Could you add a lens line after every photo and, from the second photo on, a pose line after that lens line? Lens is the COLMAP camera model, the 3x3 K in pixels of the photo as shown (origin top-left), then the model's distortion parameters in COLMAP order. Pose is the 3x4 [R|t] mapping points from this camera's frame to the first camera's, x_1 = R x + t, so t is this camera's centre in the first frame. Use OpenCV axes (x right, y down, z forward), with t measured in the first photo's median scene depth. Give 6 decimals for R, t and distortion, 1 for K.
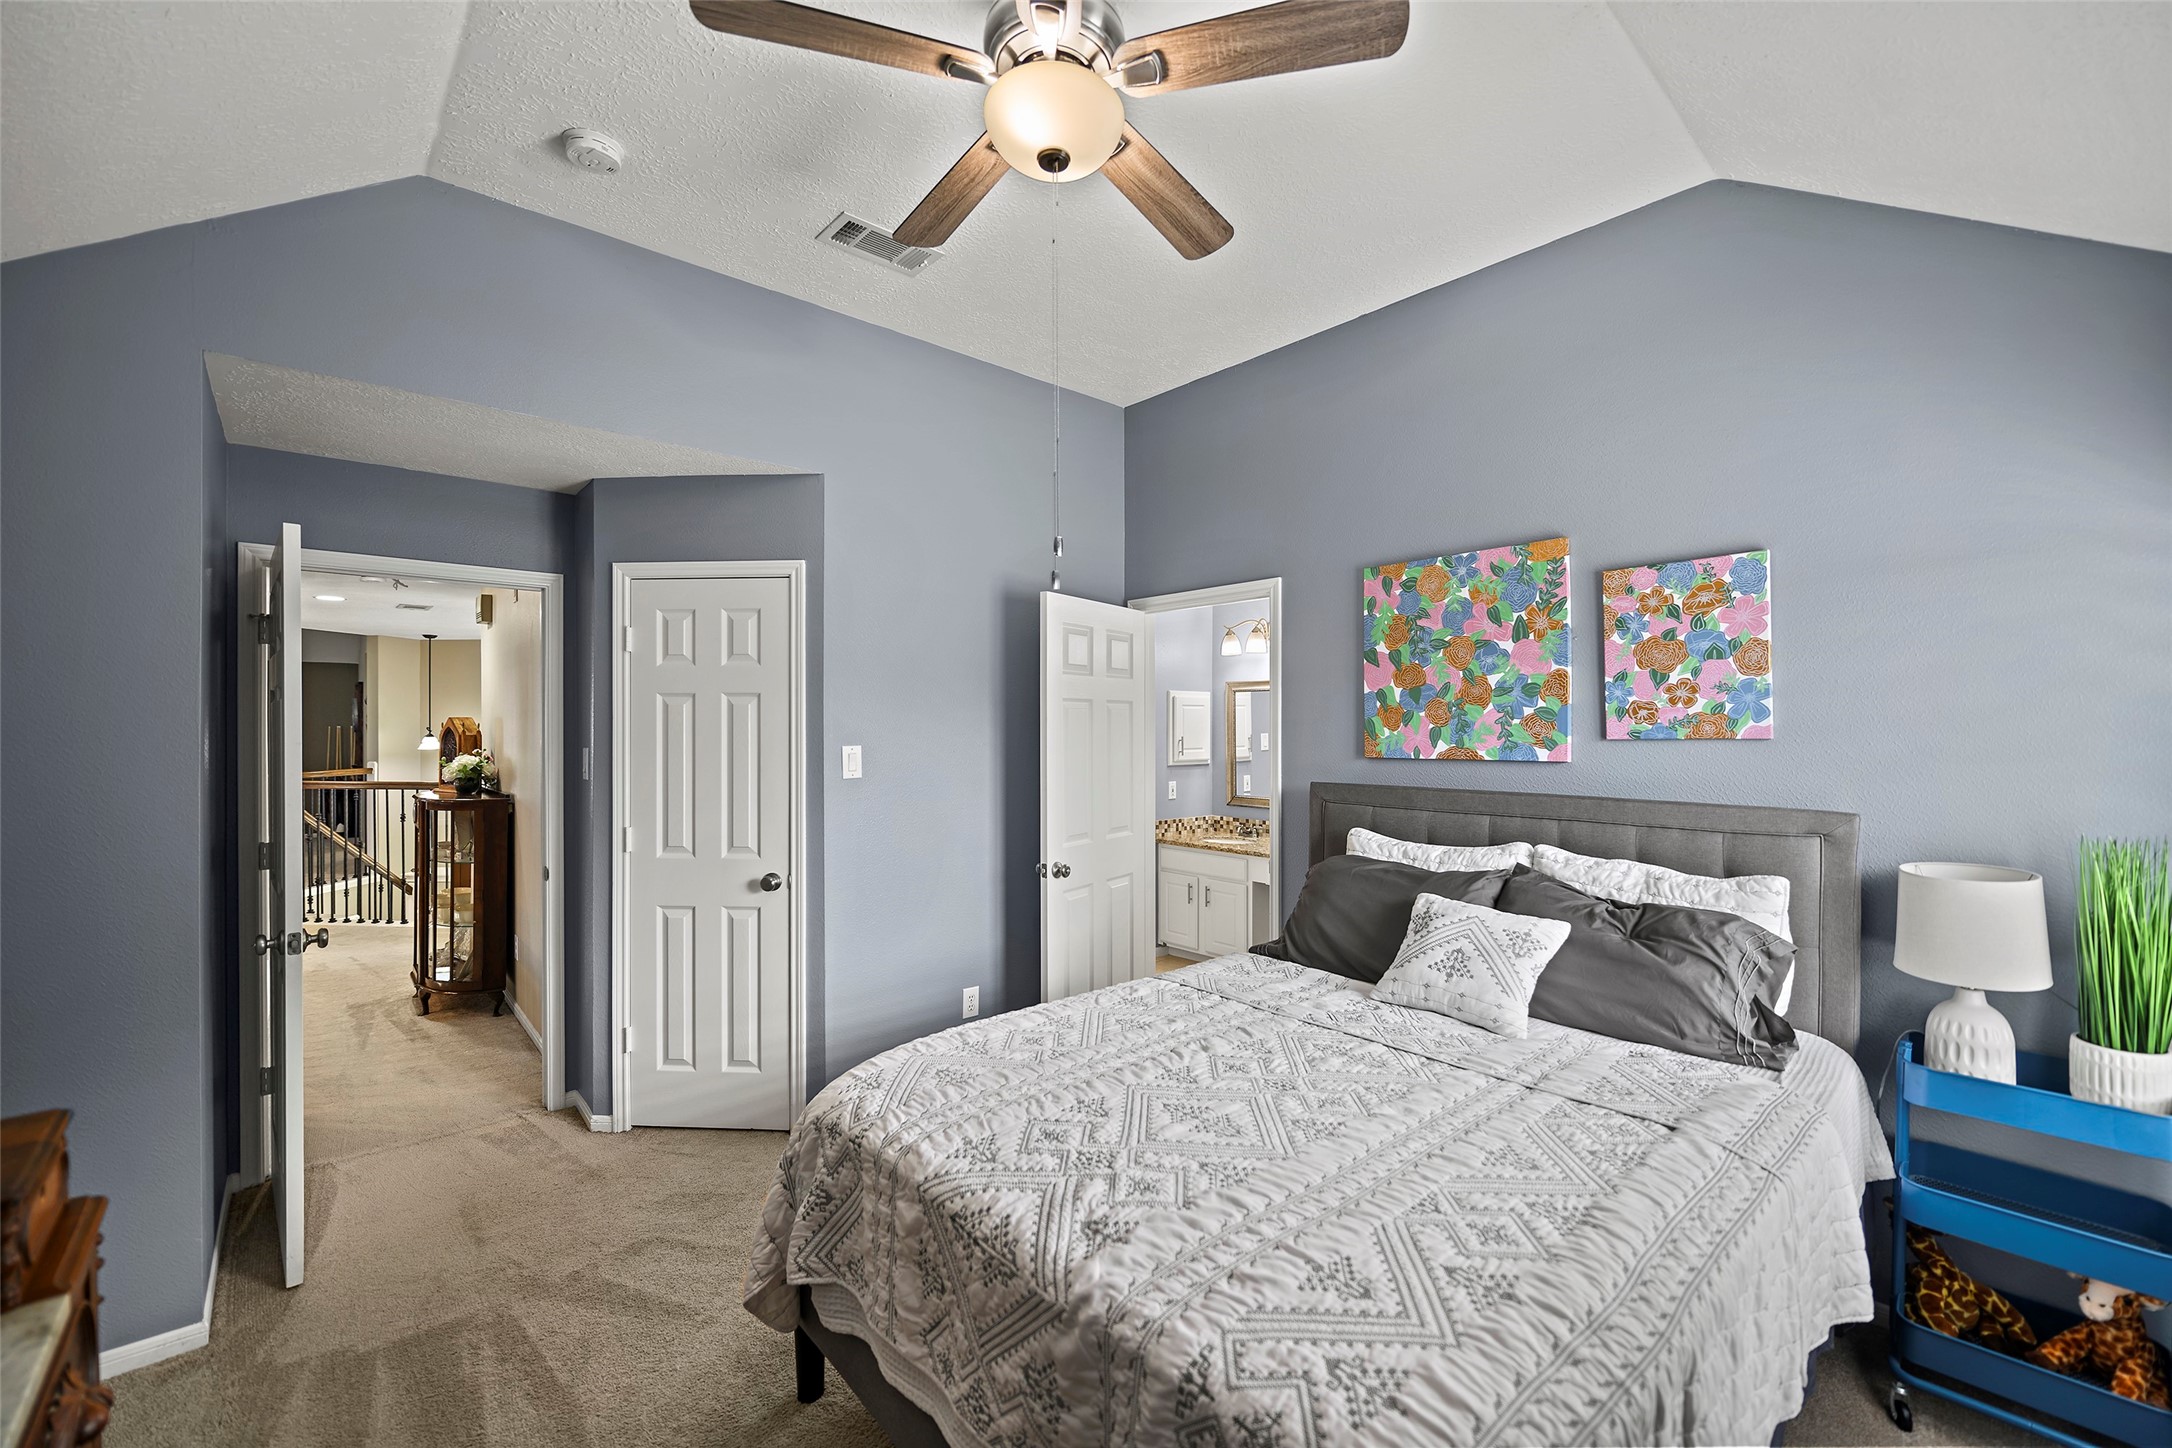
lens RADIAL K [[884.7, 0, 1089.1], [0, 884.7, 725.1], [0, 0, 1]] dist [-0.002513, -0.000216]
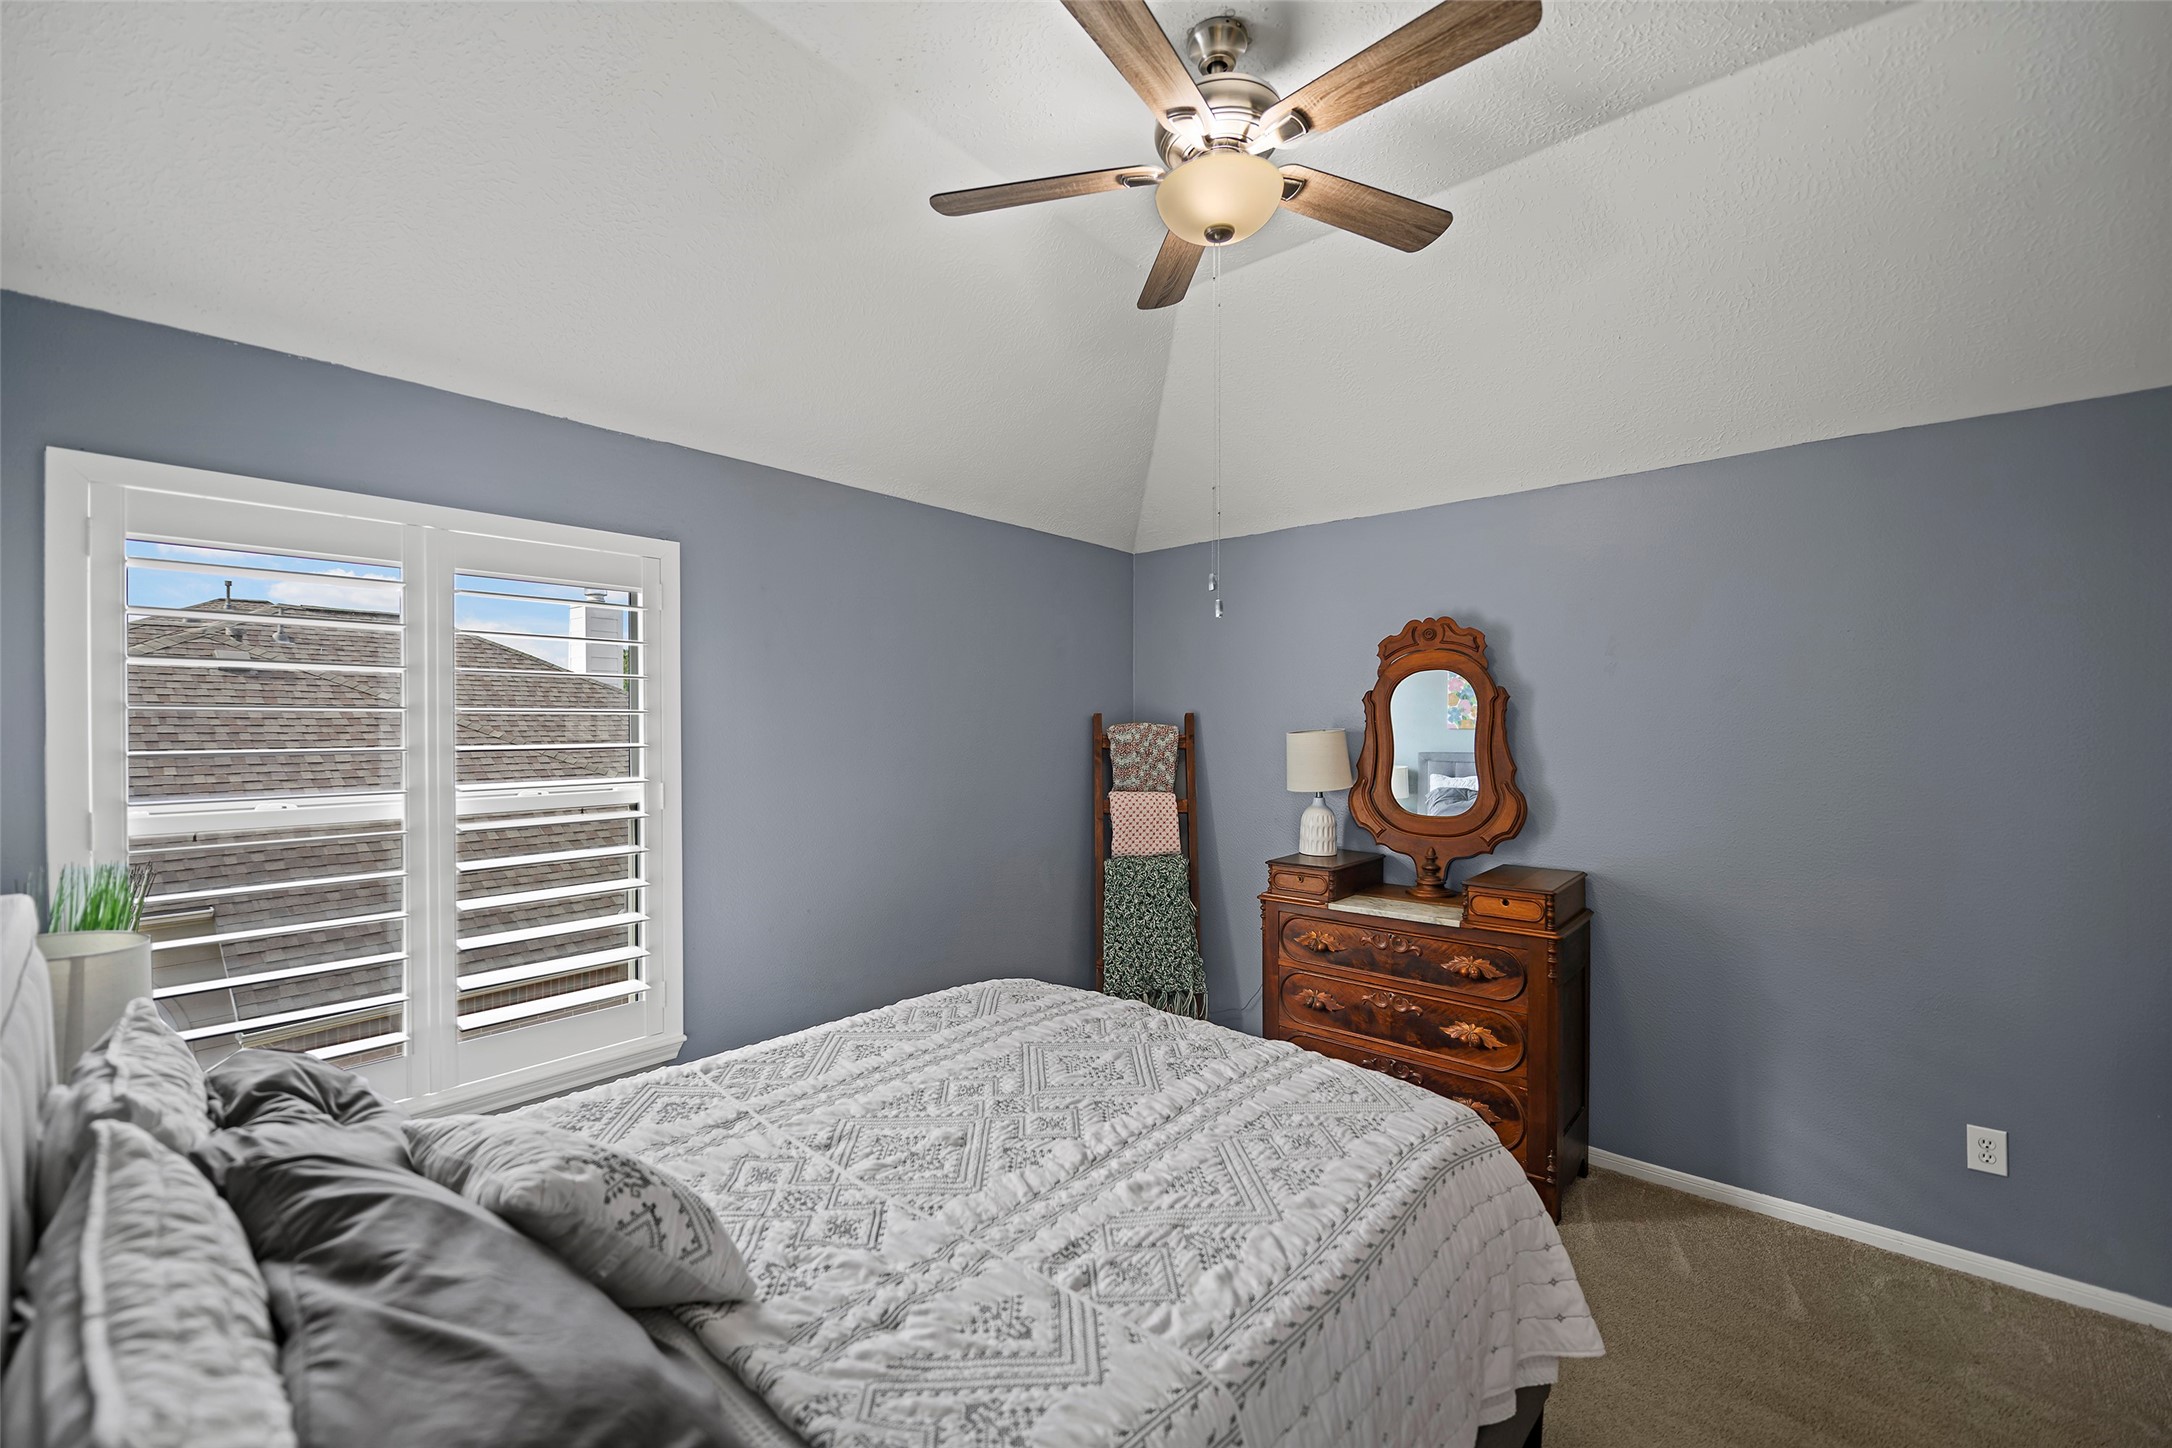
lens RADIAL K [[884.7, 0, 1086.4], [0, 884.7, 727.0], [0, 0, 1]] dist [-0.002513, -0.000216]
pose [[-0.992366, 0.003137, -0.123287, 0.266915], [0.003067, 0.999995, 0.000757, -0.015974], [0.123289, 0.000373, -0.992371, 2.102813]]
